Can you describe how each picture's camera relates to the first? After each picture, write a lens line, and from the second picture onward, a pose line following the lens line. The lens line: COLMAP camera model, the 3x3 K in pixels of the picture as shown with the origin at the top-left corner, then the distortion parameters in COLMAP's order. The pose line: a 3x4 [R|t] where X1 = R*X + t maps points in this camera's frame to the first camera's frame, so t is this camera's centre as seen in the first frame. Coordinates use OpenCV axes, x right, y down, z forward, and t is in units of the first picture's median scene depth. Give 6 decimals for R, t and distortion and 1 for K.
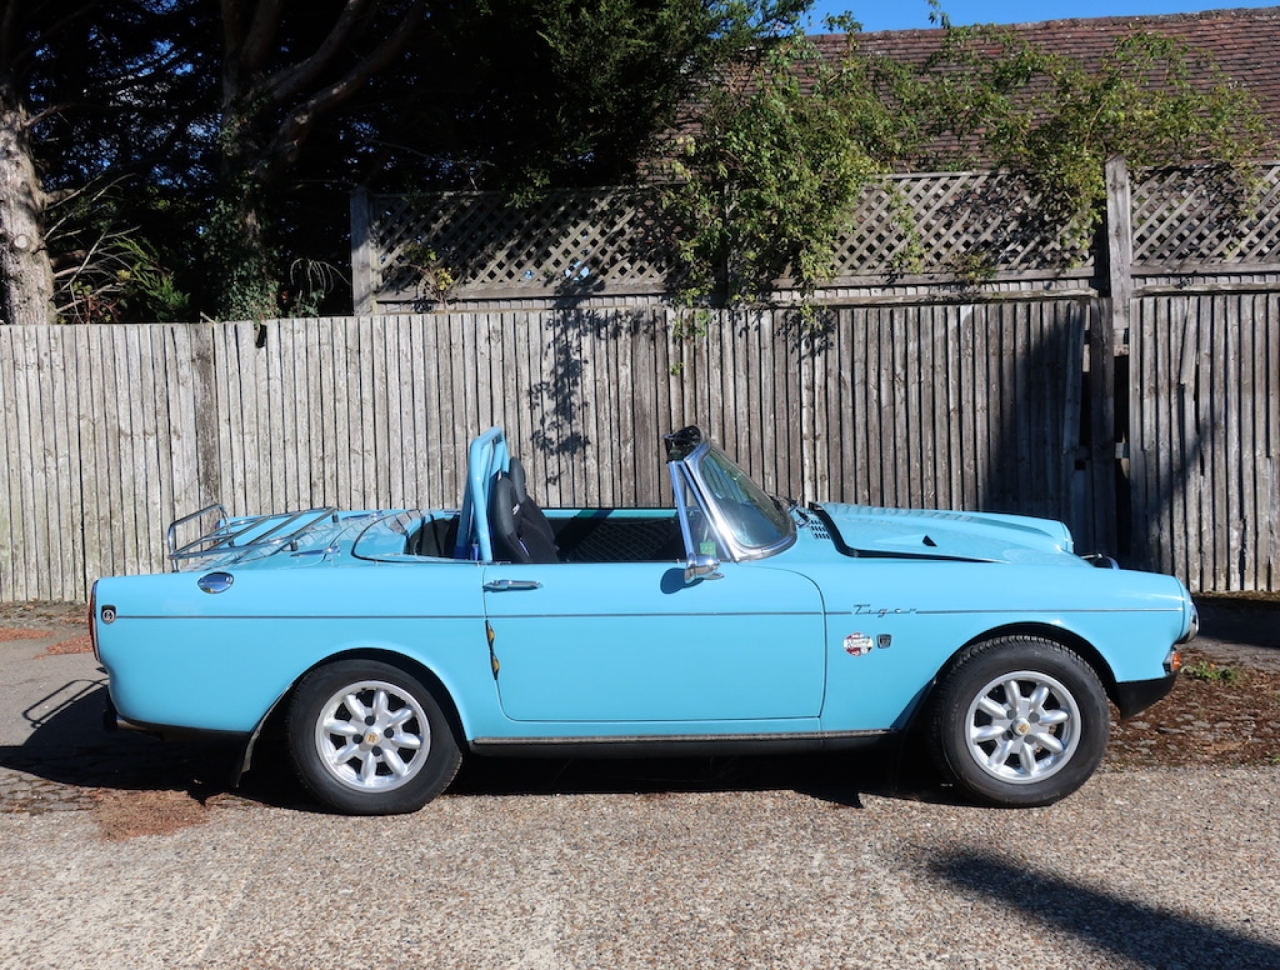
lens RADIAL K [[1296.8, 0, 640.0], [0, 1296.8, 485.0], [0, 0, 1]] dist [0.002345, 0.010091]
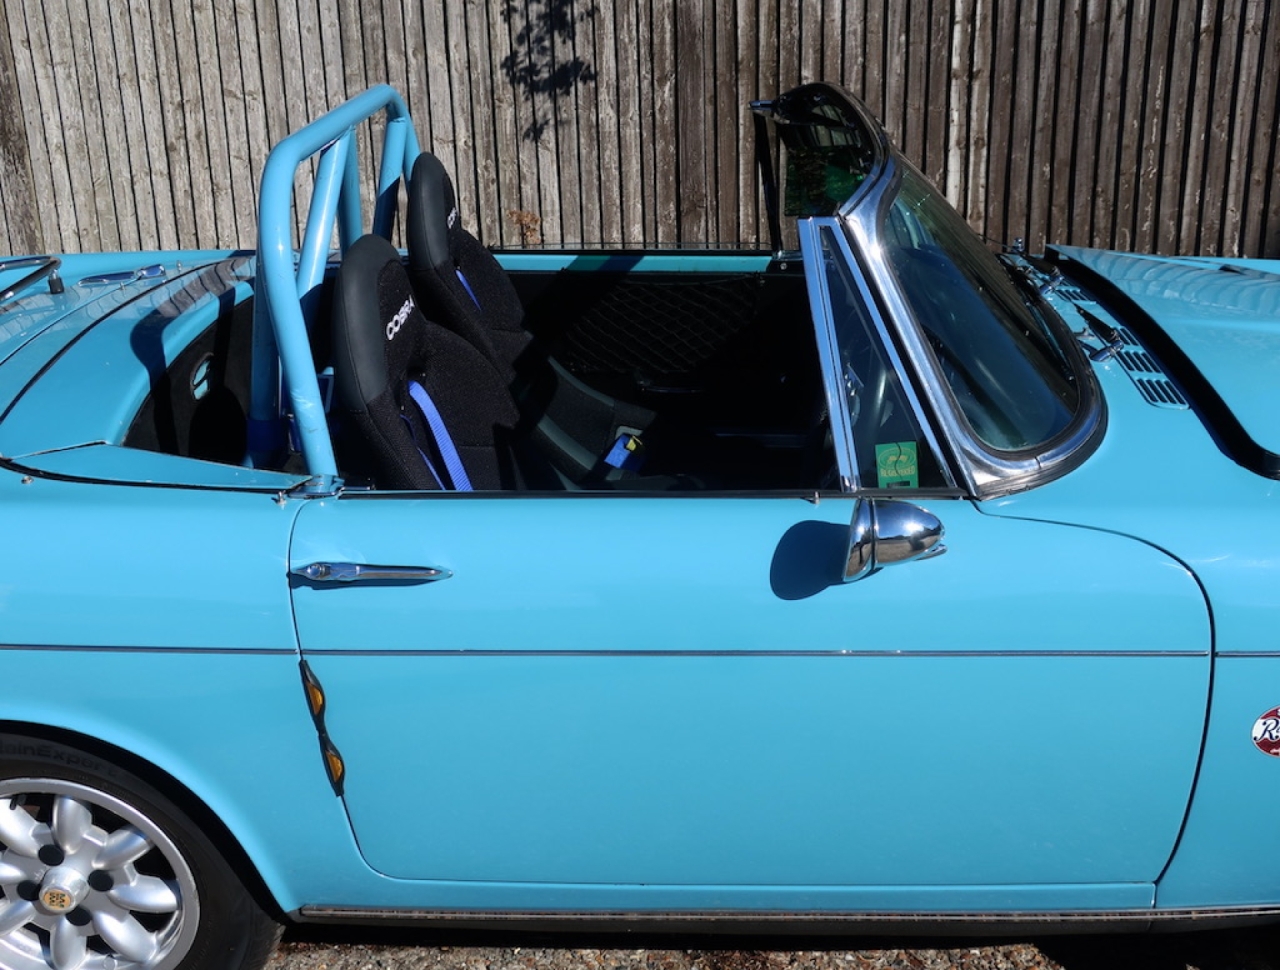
lens RADIAL K [[1317.1, 0, 640.0], [0, 1317.1, 485.0], [0, 0, 1]] dist [-0.011409, -0.015320]
pose [[0.999750, 0.011273, -0.019315, -0.007452], [-0.005259, 0.957950, 0.286887, -0.028147], [0.021737, -0.286714, 0.957770, 0.342202]]
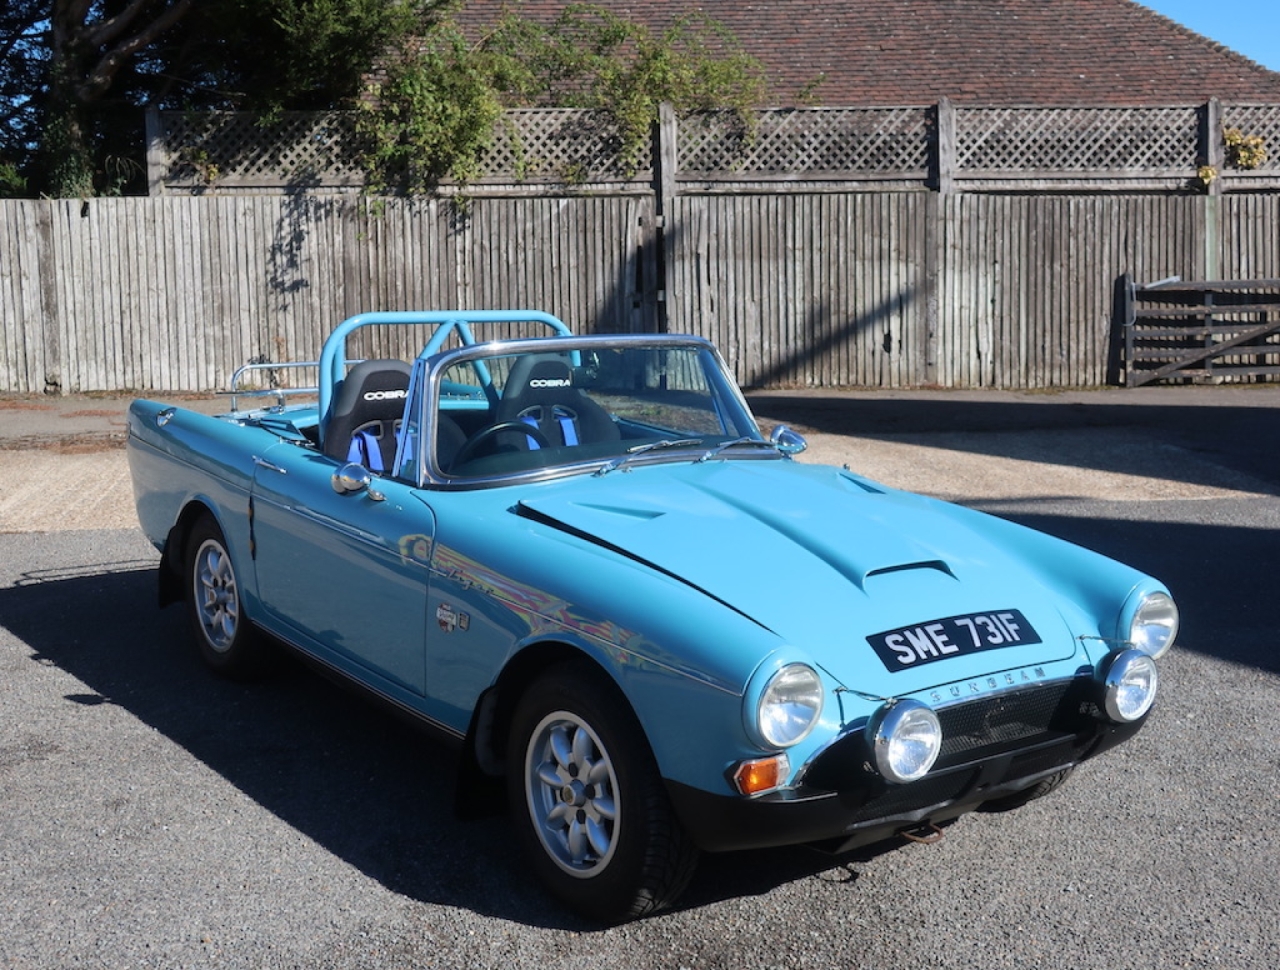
lens RADIAL K [[1621.8, 0, 640.0], [0, 1621.8, 485.0], [0, 0, 1]] dist [0.003500, -0.020338]
pose [[0.993035, 0.000587, 0.117821, 0.113136], [-0.007654, 0.998196, 0.059544, 0.081454], [-0.117574, -0.060032, 0.991248, -0.901639]]
